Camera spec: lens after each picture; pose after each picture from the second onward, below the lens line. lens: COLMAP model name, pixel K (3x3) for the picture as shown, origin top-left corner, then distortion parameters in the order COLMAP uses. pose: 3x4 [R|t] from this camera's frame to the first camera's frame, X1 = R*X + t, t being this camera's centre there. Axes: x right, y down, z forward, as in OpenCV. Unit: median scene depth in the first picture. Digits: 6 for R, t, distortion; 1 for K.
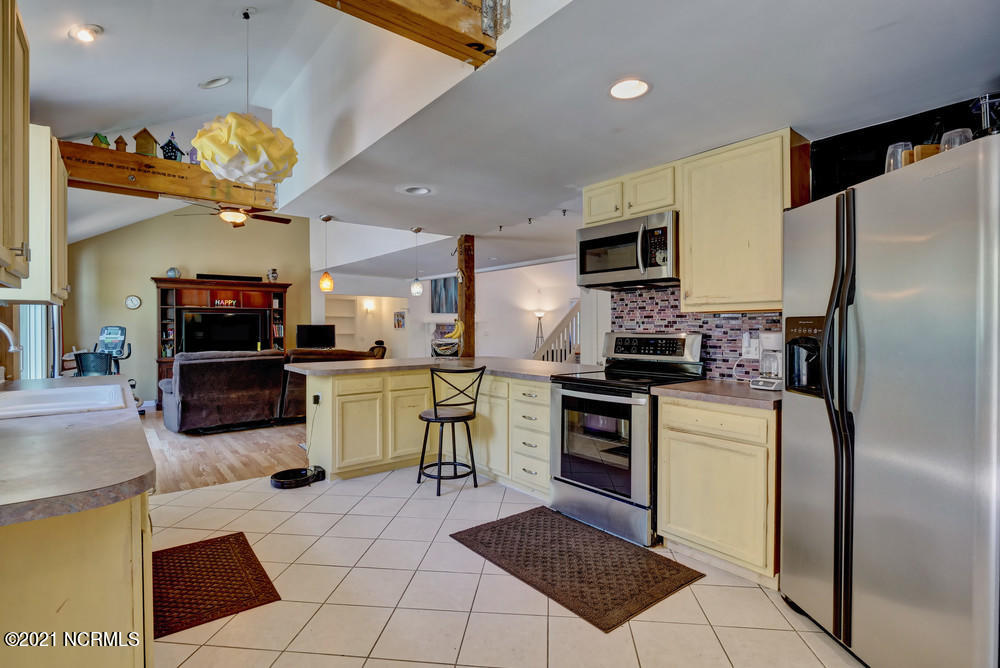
lens RADIAL K [[488.7, 0, 498.0], [0, 488.7, 329.3], [0, 0, 1]] dist [-0.014657, -0.000158]
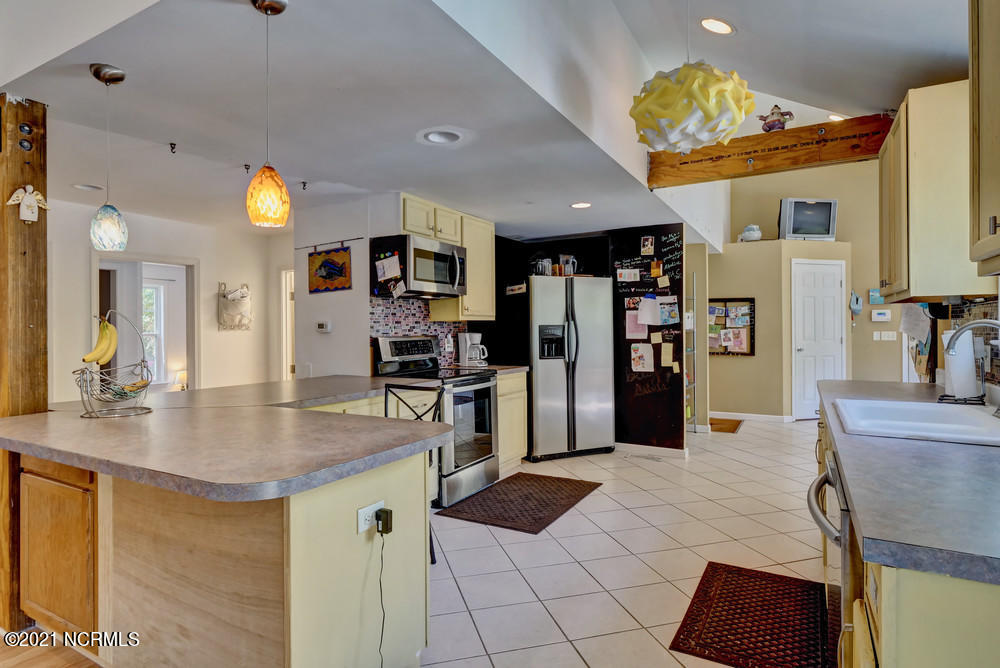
lens RADIAL K [[535.0, 0, 498.7], [0, 535.0, 330.7], [0, 0, 1]] dist [0.004328, 0.000171]
pose [[-0.371763, -0.000727, 0.928327, -0.966914], [0.010504, 0.999932, 0.004990, -0.010174], [-0.928268, 0.011606, -0.371730, 1.287613]]
